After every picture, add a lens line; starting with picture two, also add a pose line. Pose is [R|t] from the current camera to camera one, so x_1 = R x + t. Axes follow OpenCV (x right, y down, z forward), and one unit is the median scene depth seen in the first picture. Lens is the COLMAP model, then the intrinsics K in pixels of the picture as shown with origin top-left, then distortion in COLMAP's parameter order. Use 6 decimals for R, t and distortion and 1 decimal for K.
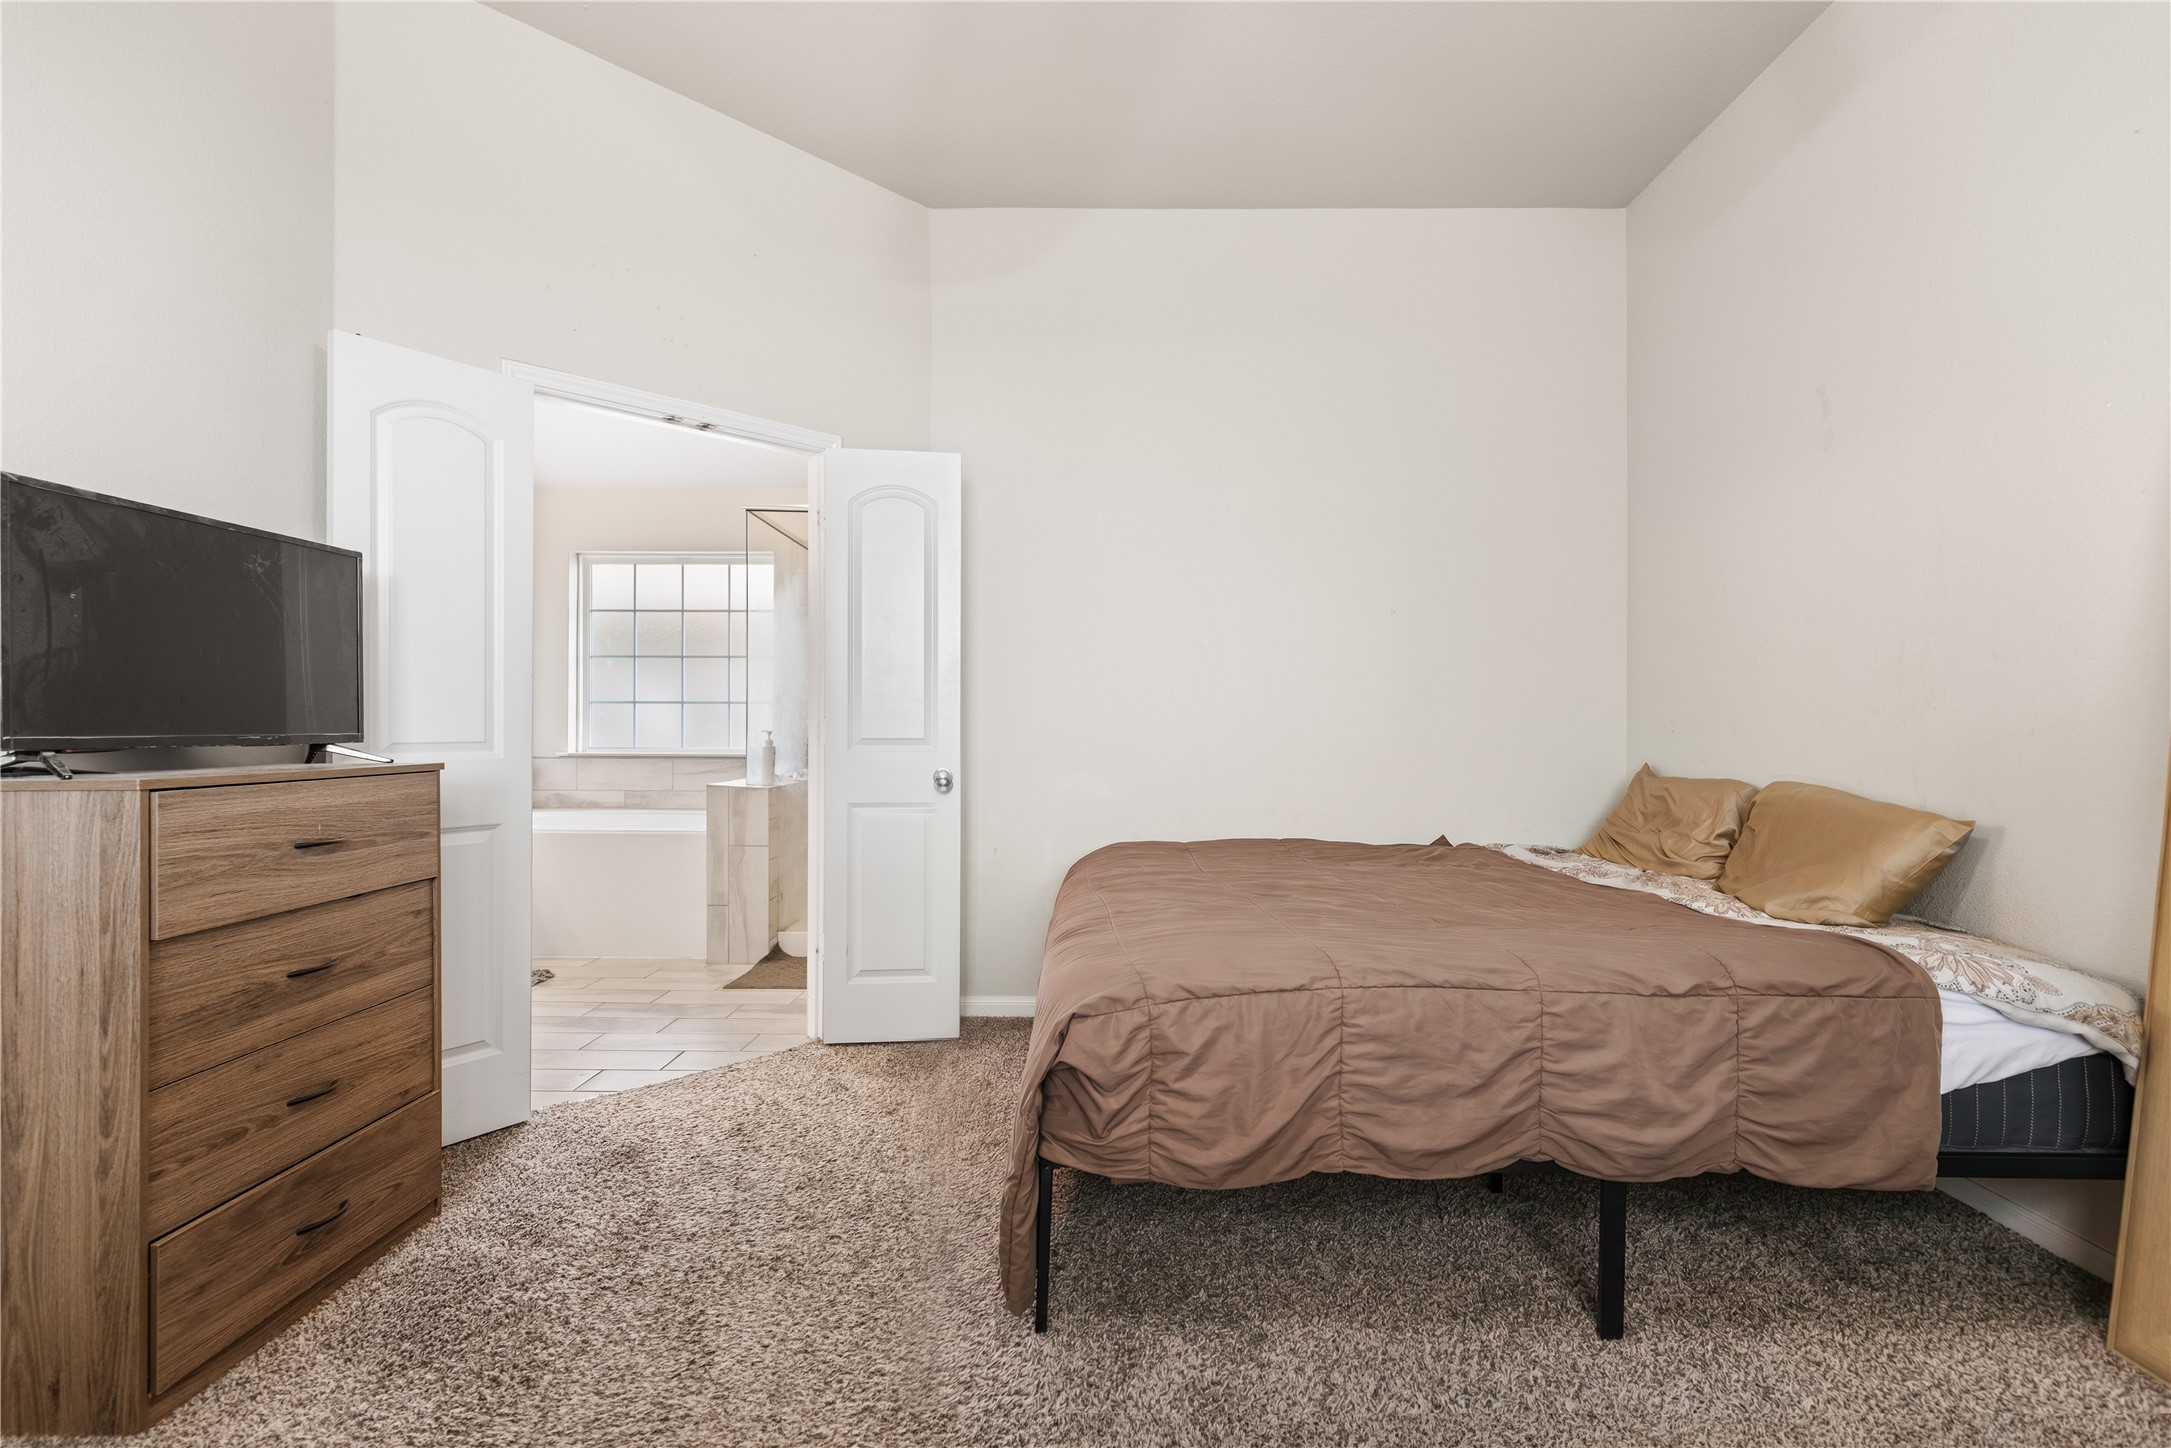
lens RADIAL K [[971.8, 0, 1080.6], [0, 971.8, 724.7], [0, 0, 1]] dist [0.011853, 0.000341]
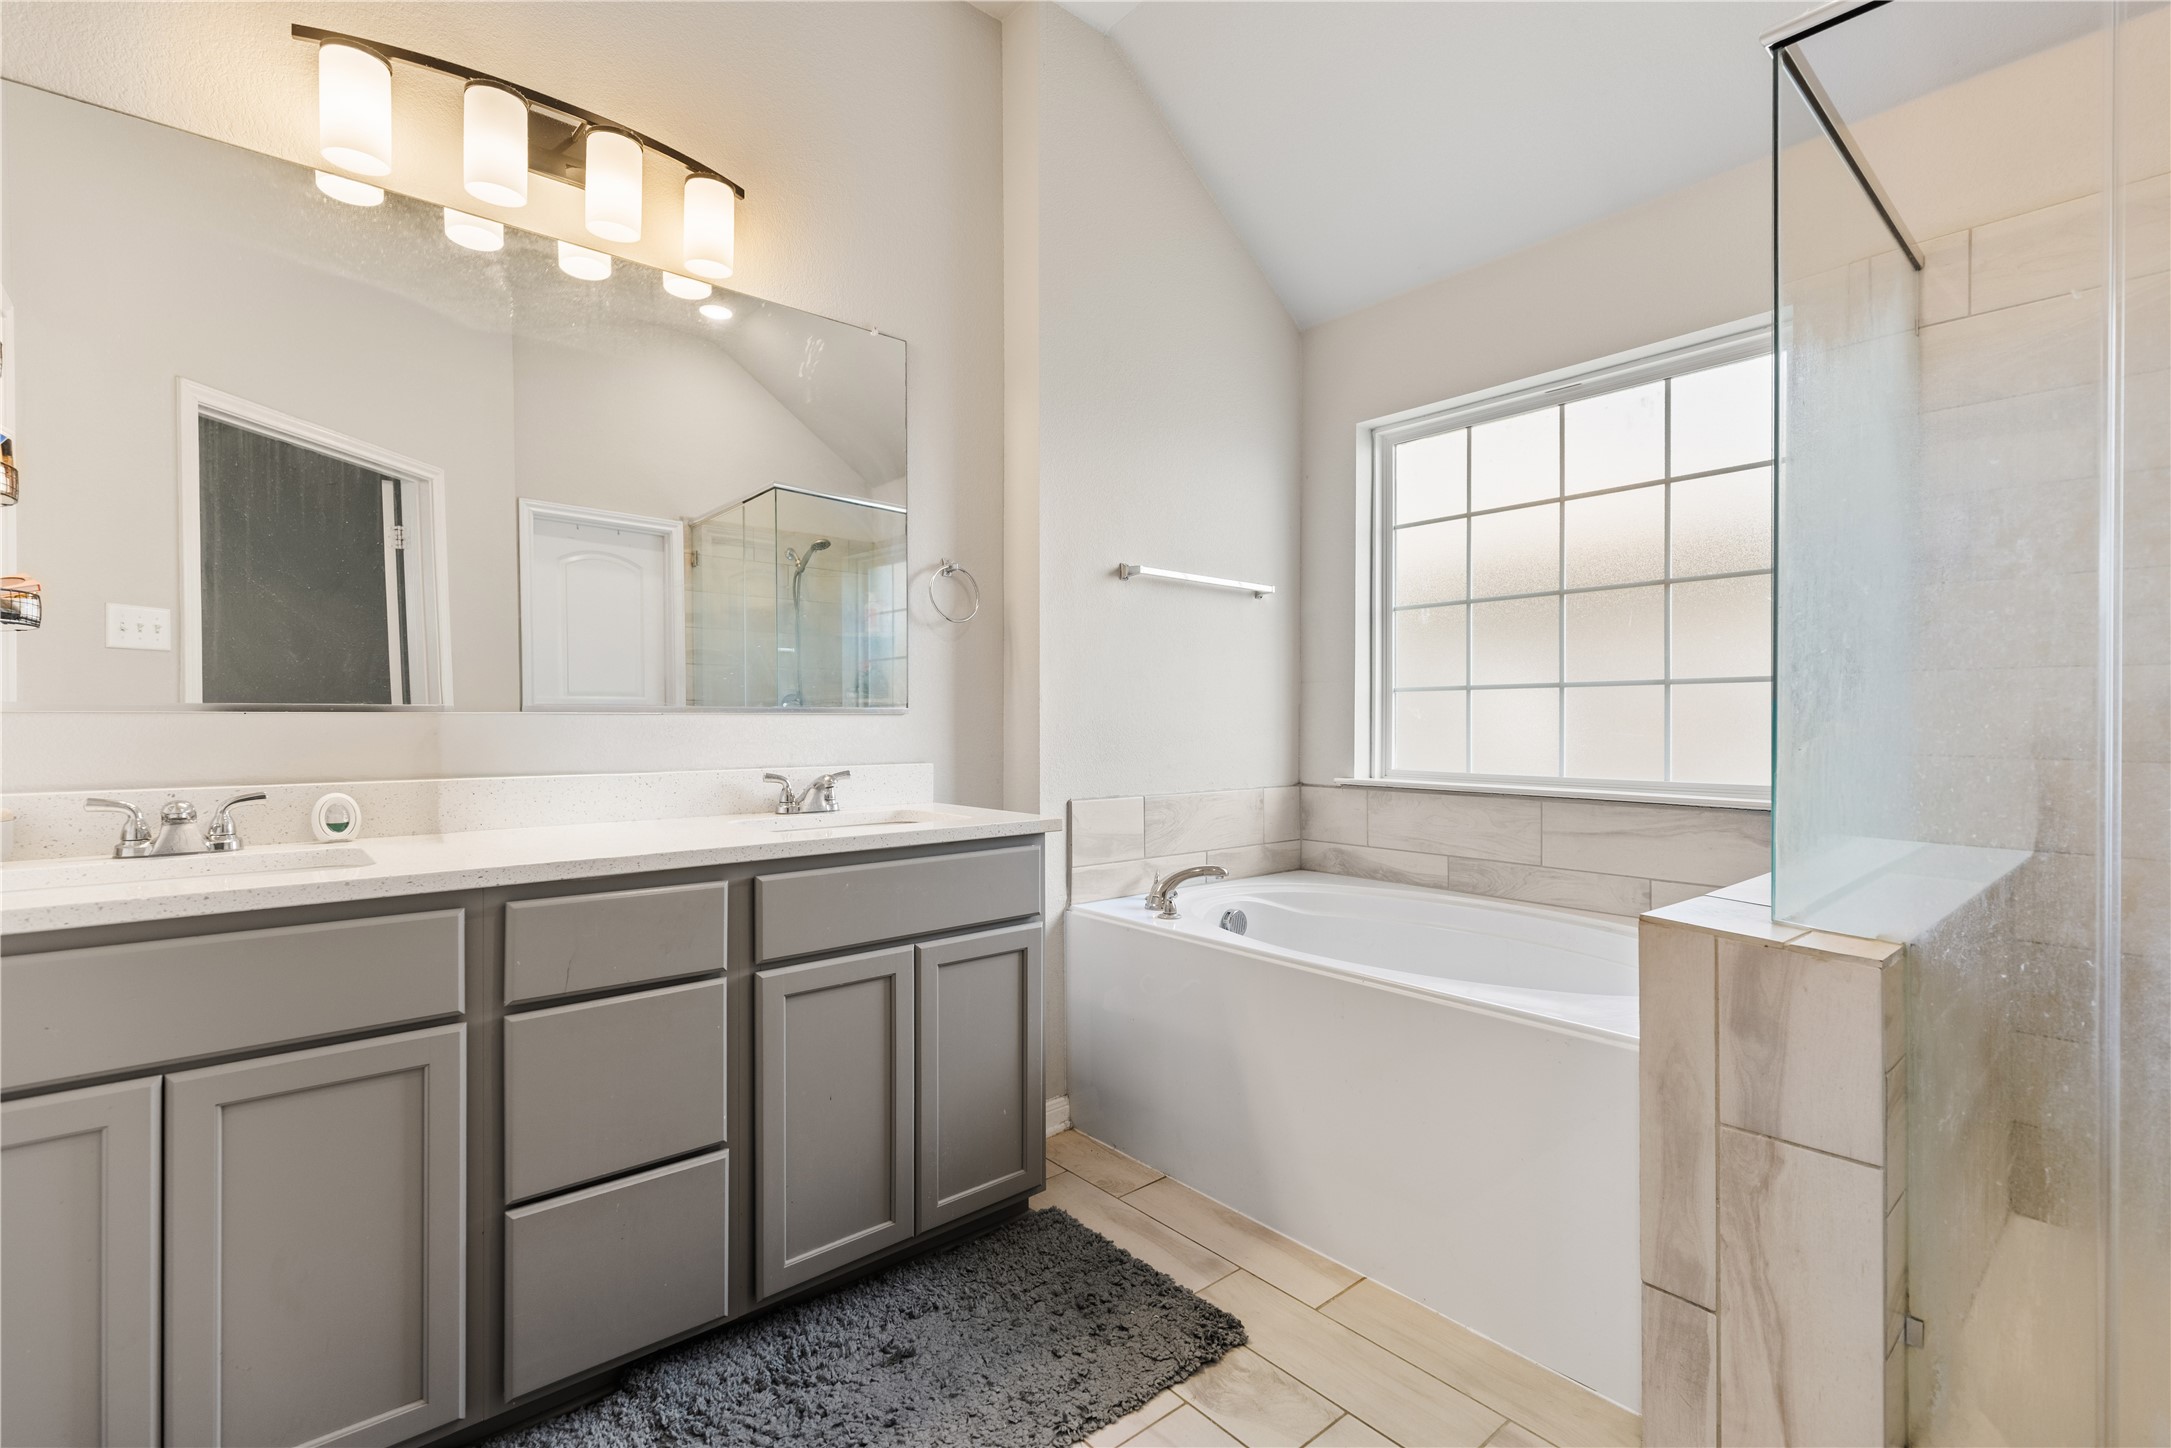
lens RADIAL K [[971.8, 0, 1079.4], [0, 971.8, 725.9], [0, 0, 1]] dist [0.011853, 0.000341]
pose [[0.659800, -0.004621, -0.751427, -0.207243], [0.001043, 0.999986, -0.005233, 0.000304], [0.751441, 0.002669, 0.659795, 0.510612]]
